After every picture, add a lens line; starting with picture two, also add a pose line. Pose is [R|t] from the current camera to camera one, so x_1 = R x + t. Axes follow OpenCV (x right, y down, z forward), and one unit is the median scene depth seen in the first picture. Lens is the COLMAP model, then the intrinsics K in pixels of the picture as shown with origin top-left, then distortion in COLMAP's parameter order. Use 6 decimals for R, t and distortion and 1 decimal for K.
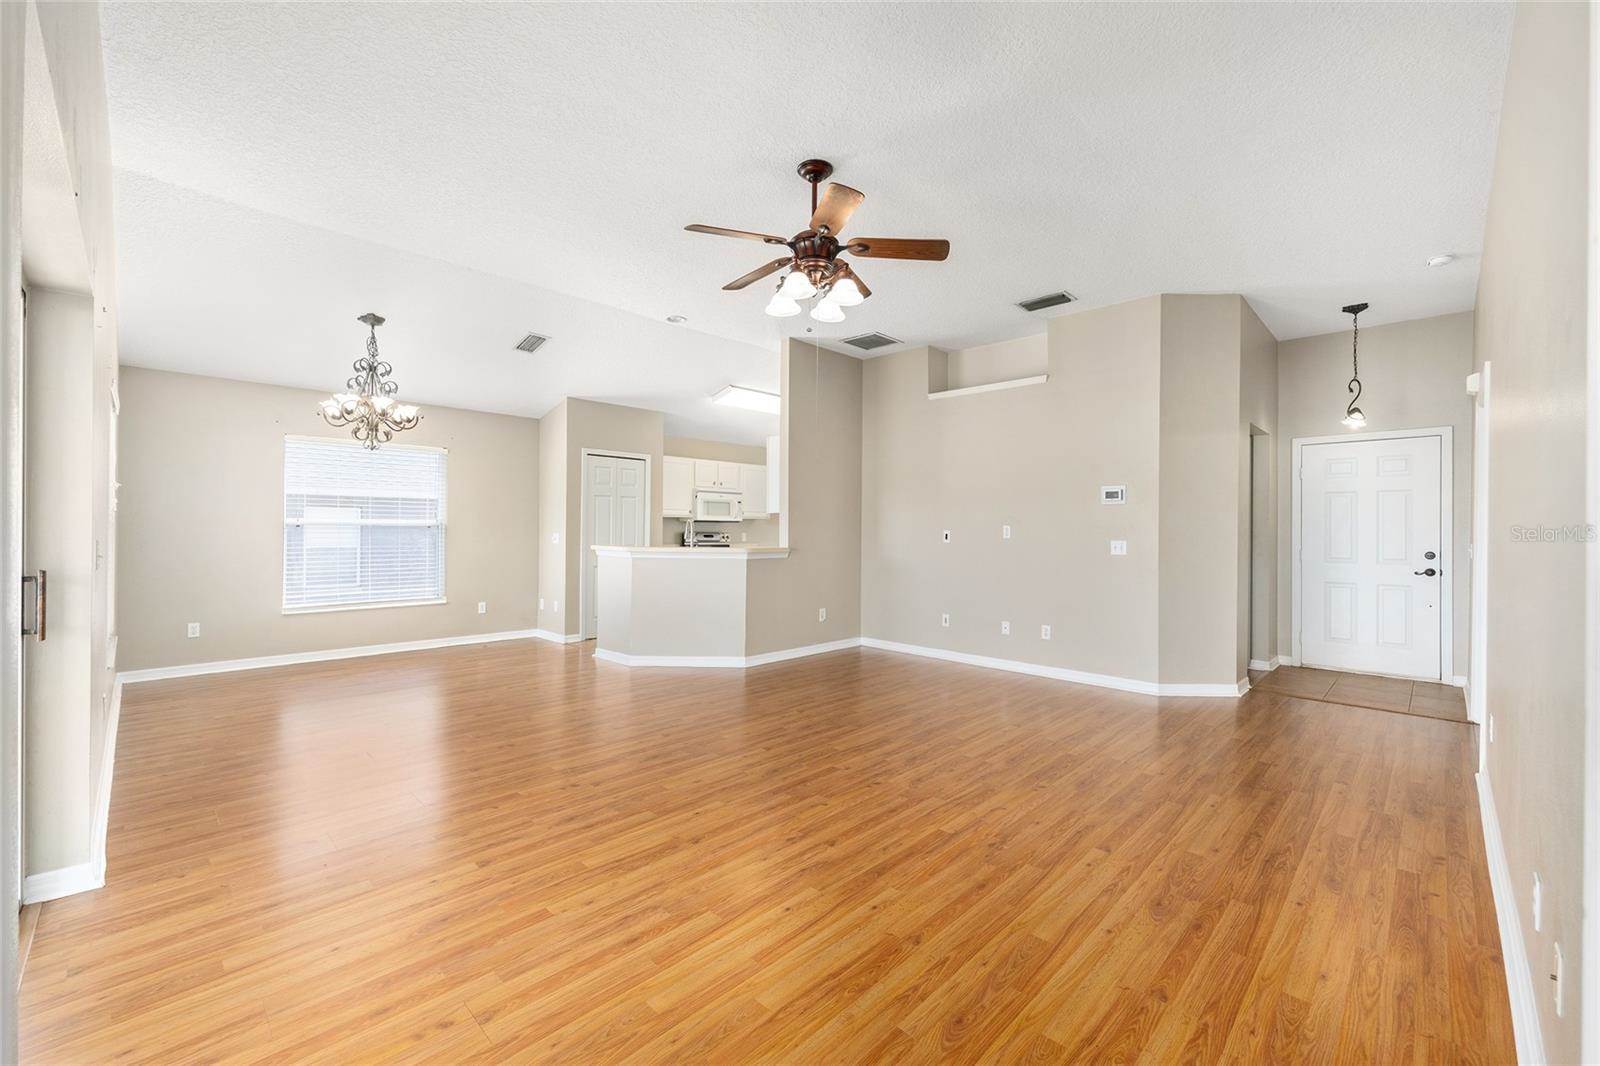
lens RADIAL K [[646.1, 0, 793.0], [0, 646.1, 530.4], [0, 0, 1]] dist [0.000954, 0.000702]
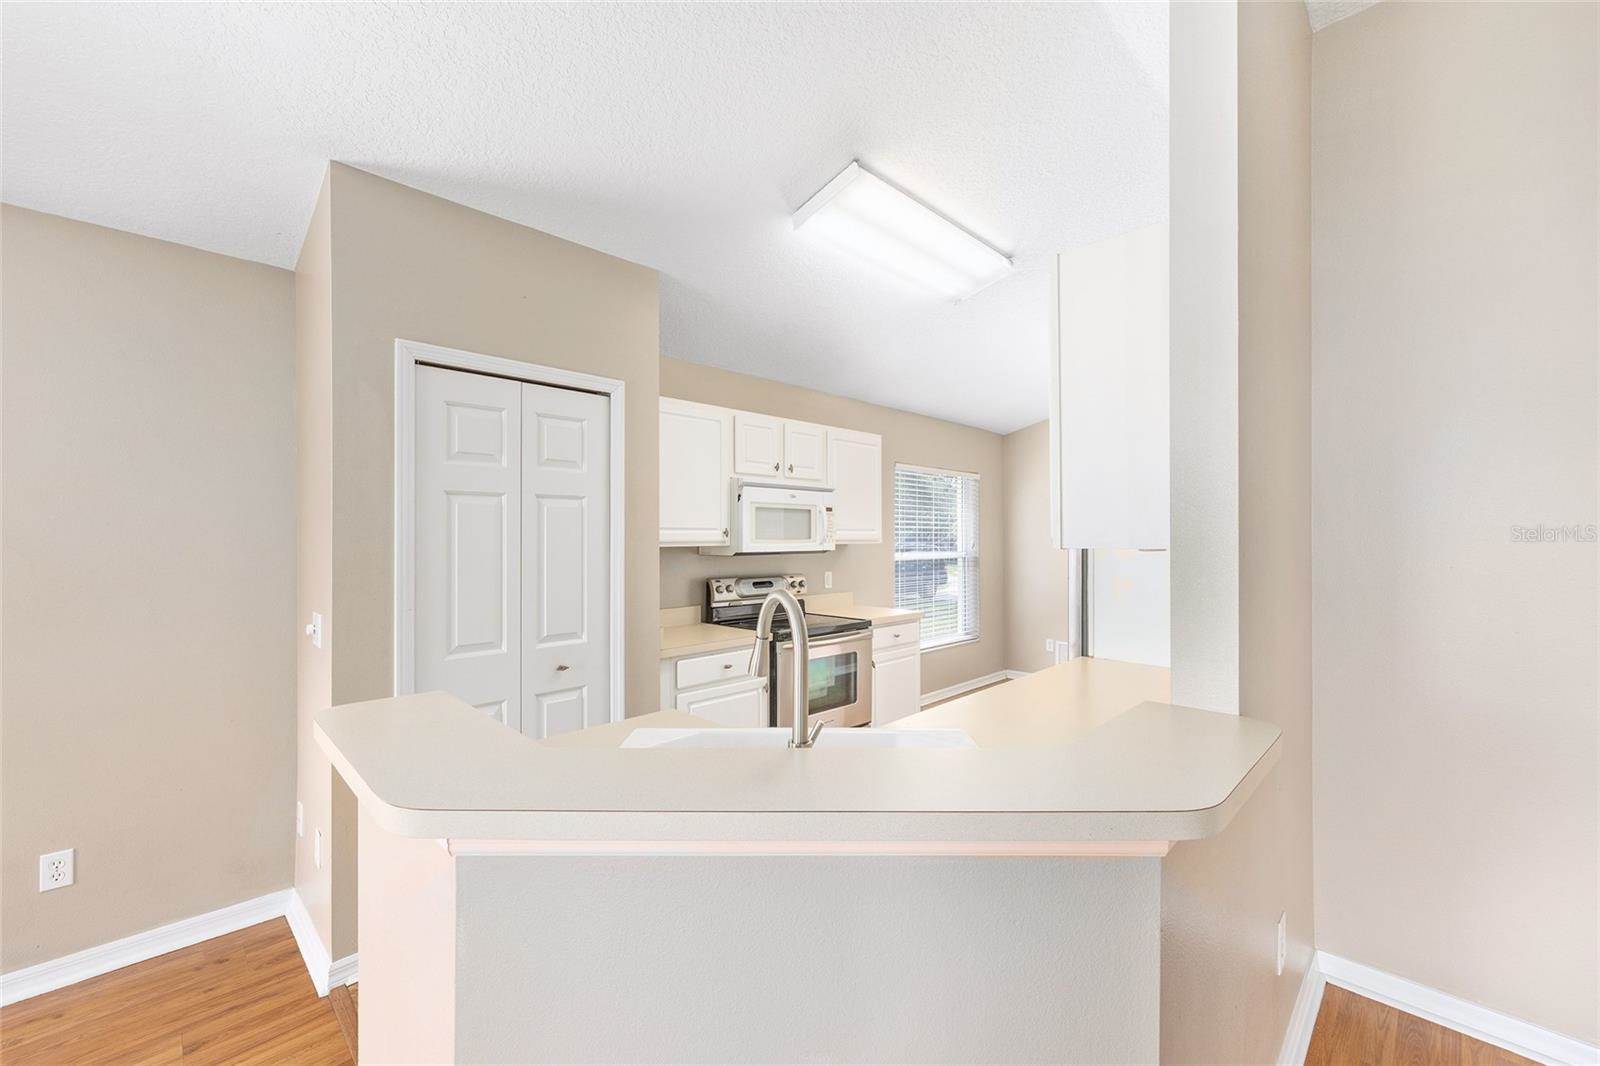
lens RADIAL K [[646.1, 0, 795.6], [0, 646.1, 540.4], [0, 0, 1]] dist [0.000954, 0.000702]
pose [[0.999953, -0.009604, 0.000969, -0.153233], [0.009597, 0.999930, 0.006937, -0.035812], [-0.001036, -0.006928, 0.999975, 0.778788]]
